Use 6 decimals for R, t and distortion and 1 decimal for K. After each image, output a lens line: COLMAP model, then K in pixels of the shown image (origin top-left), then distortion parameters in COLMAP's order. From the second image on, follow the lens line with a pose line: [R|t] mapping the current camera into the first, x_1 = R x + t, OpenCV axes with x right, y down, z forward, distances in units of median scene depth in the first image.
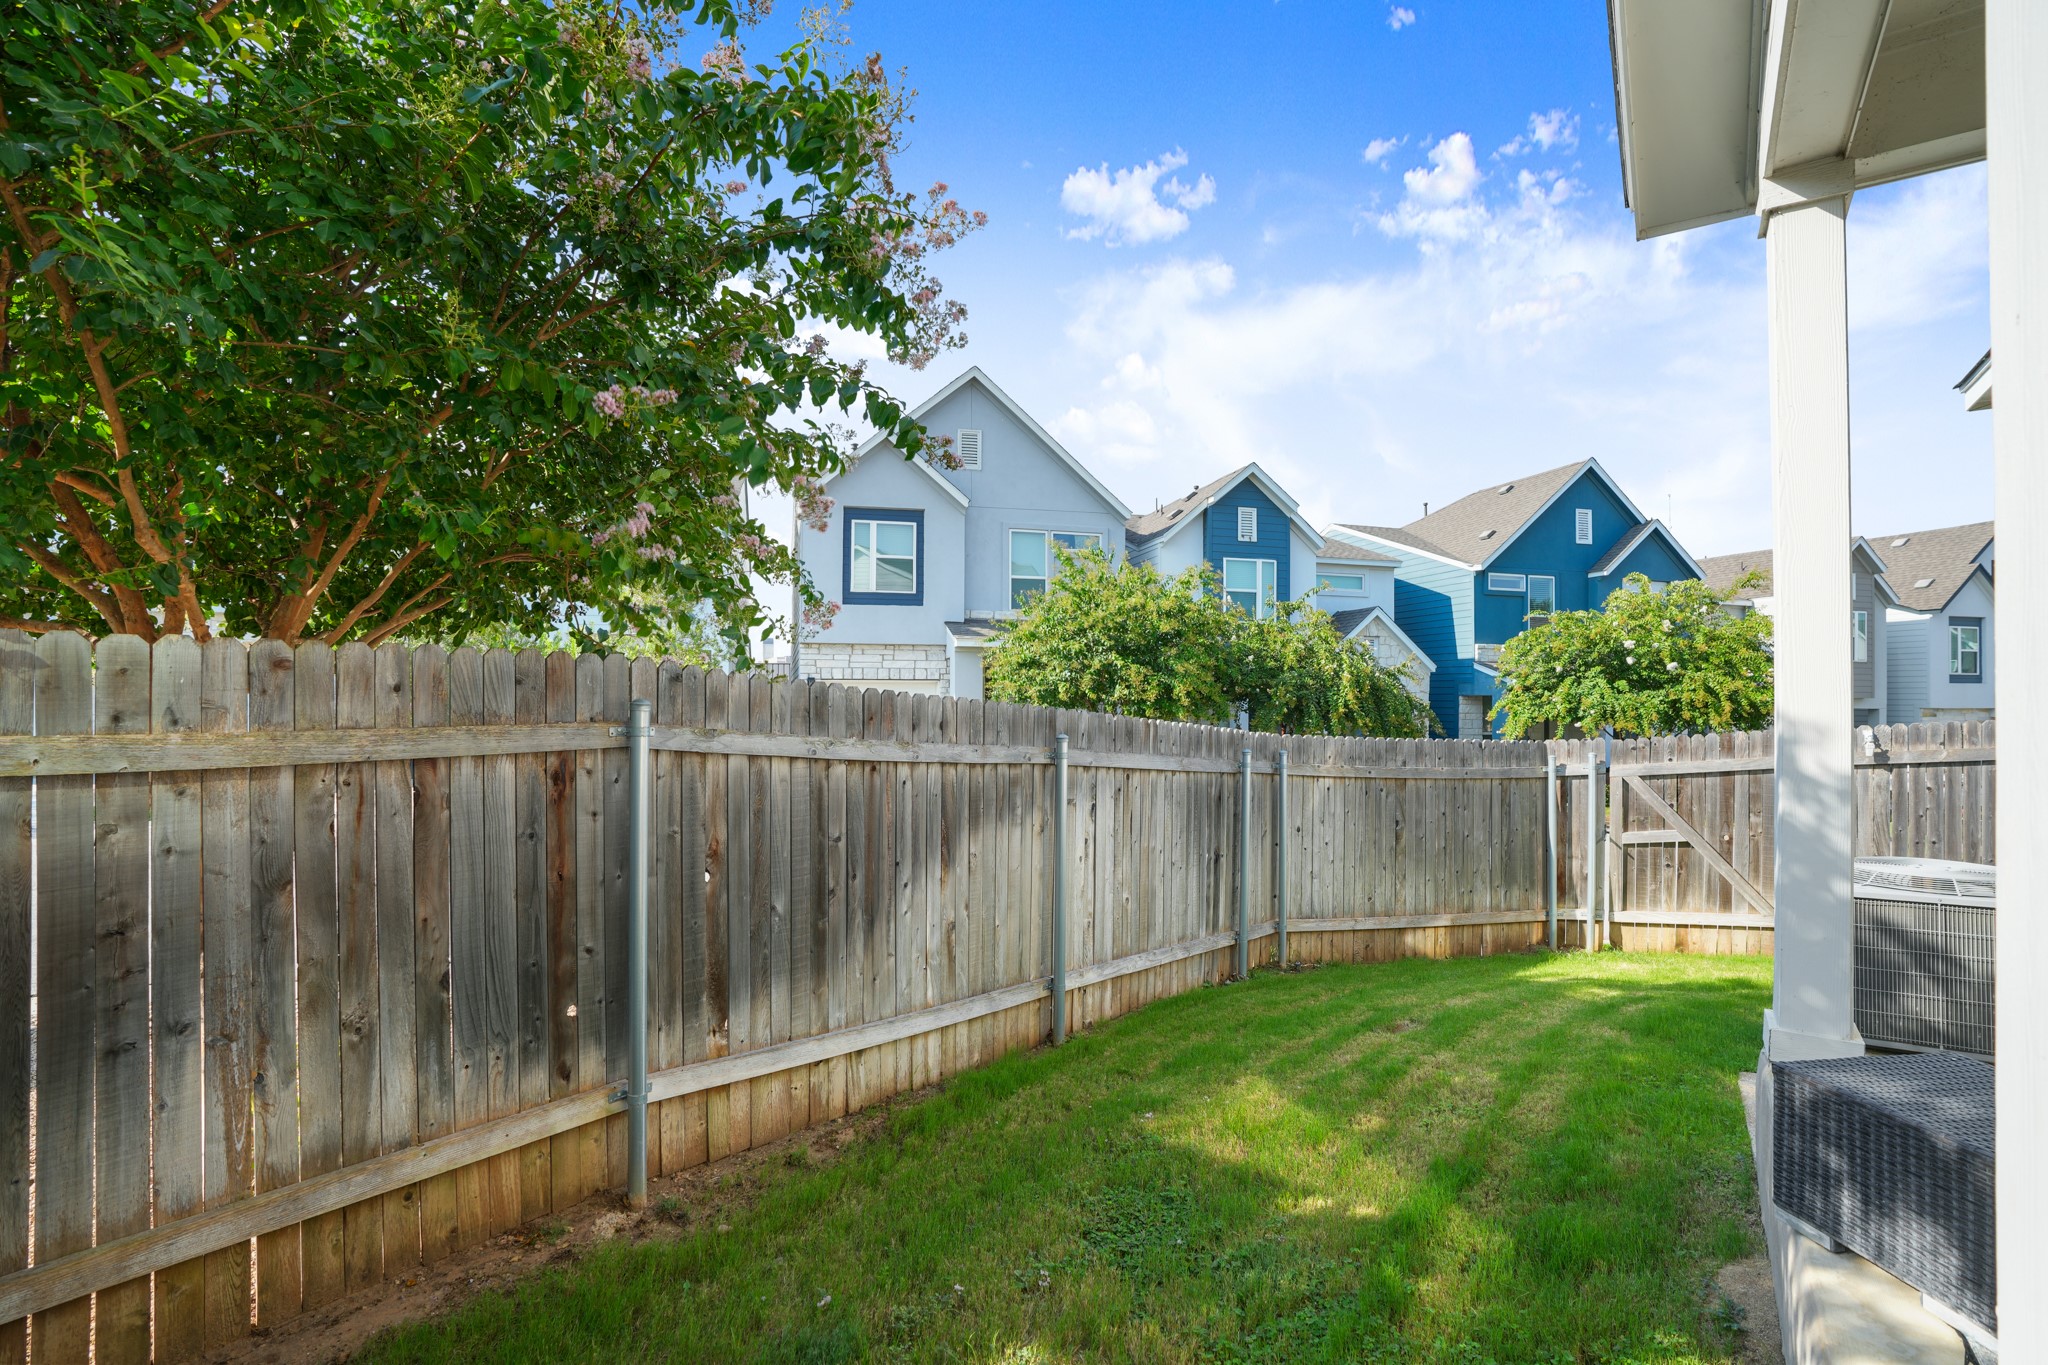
lens RADIAL K [[936.3, 0, 1009.4], [0, 936.3, 695.3], [0, 0, 1]] dist [-0.003663, 0.001884]
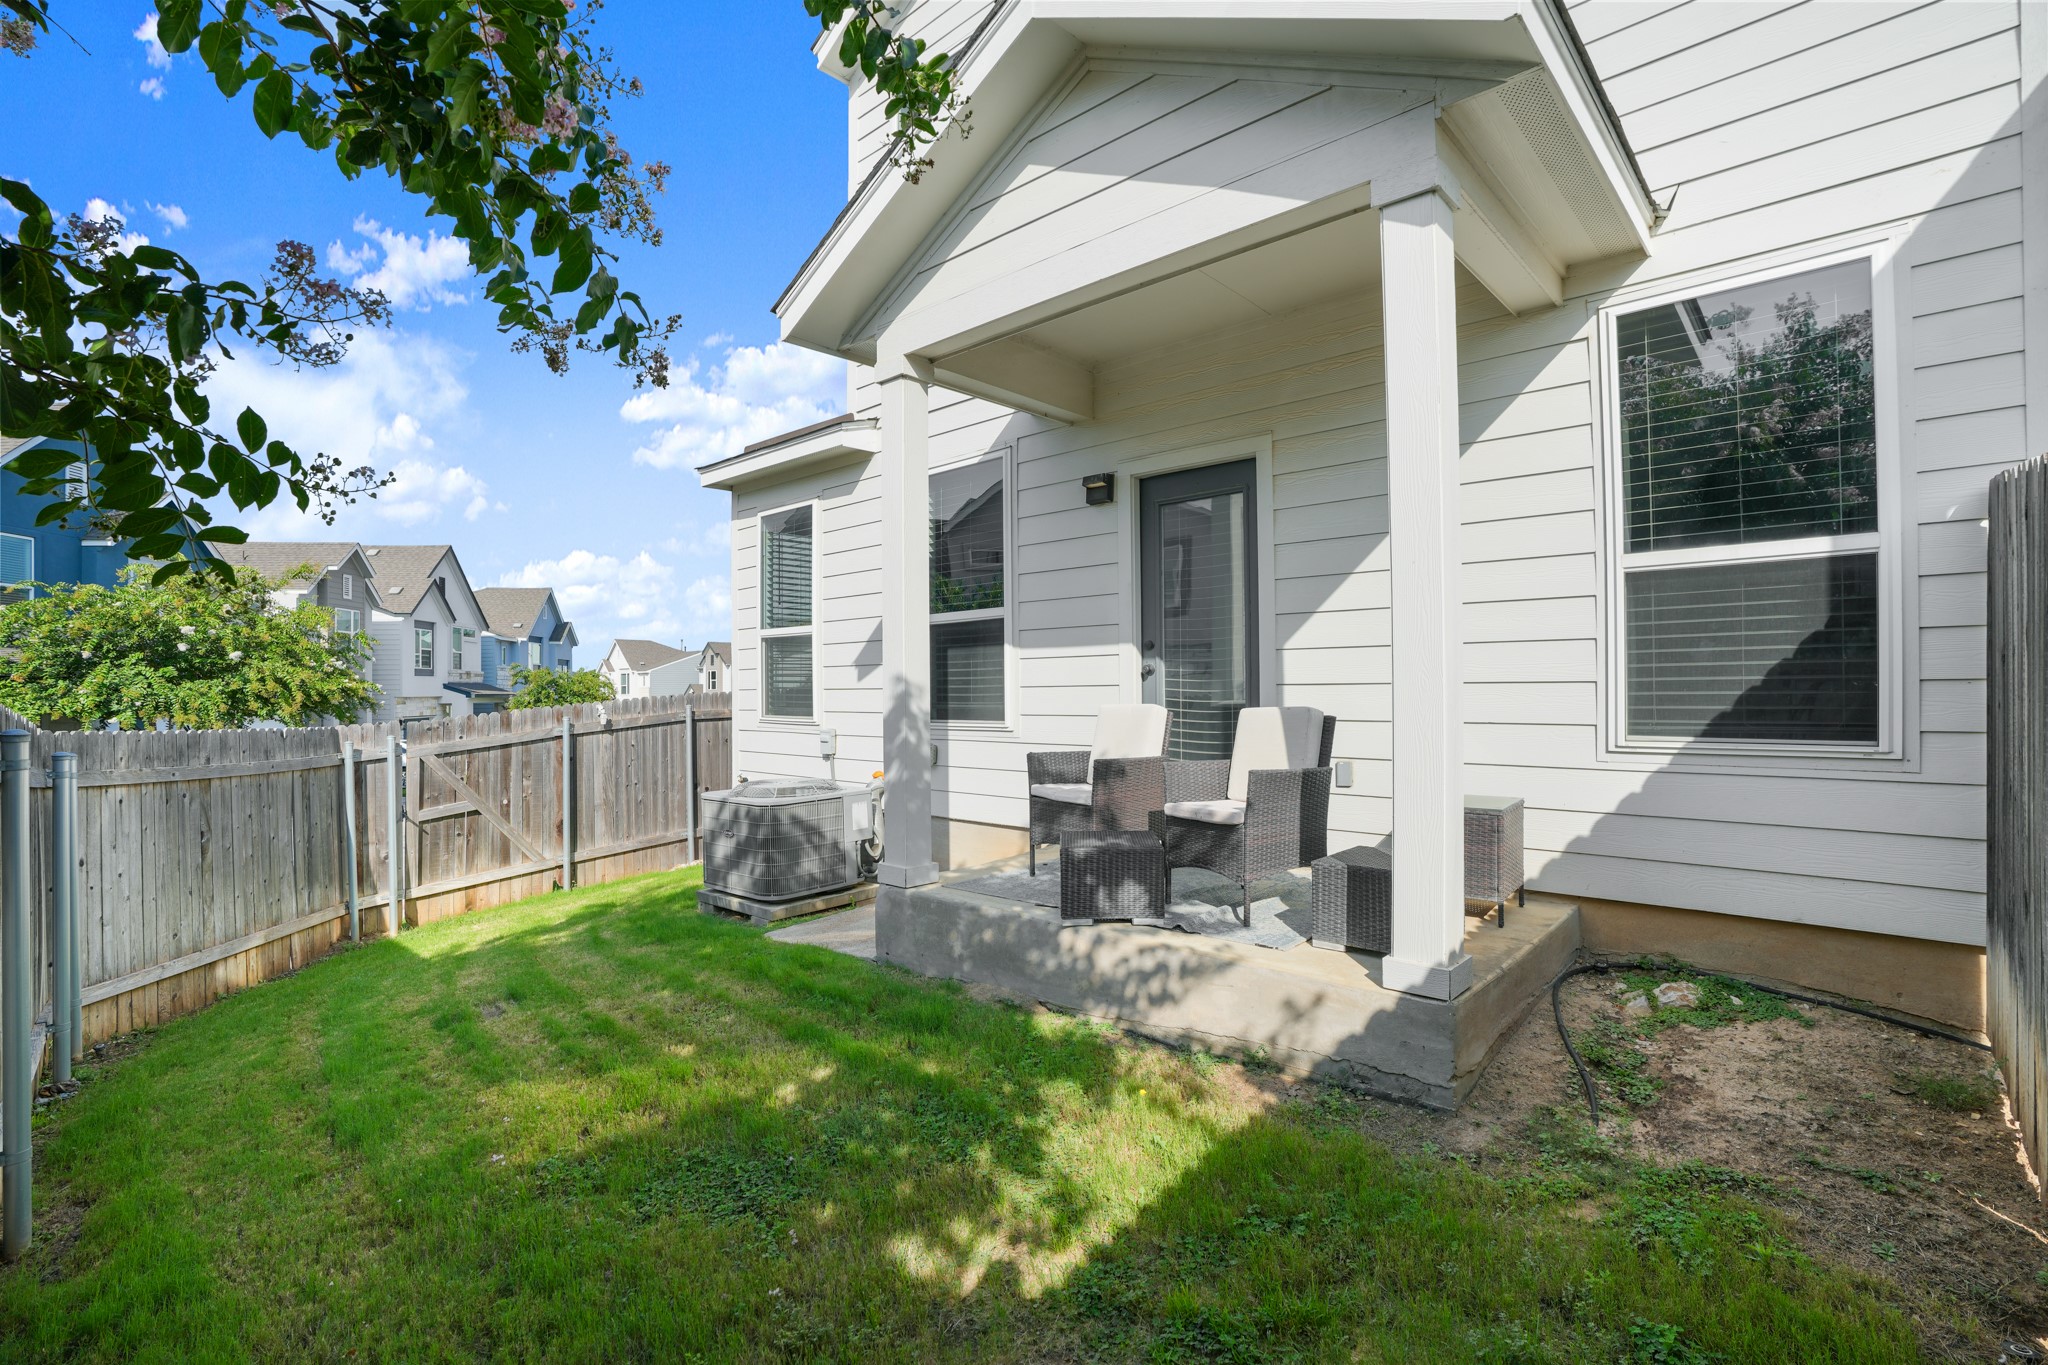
lens RADIAL K [[936.3, 0, 1014.8], [0, 936.3, 683.2], [0, 0, 1]] dist [-0.003663, 0.001884]
pose [[0.197348, -0.000966, 0.980333, -0.233311], [0.005840, 0.999983, -0.000190, 0.009505], [-0.980316, 0.005763, 0.197350, 0.146764]]
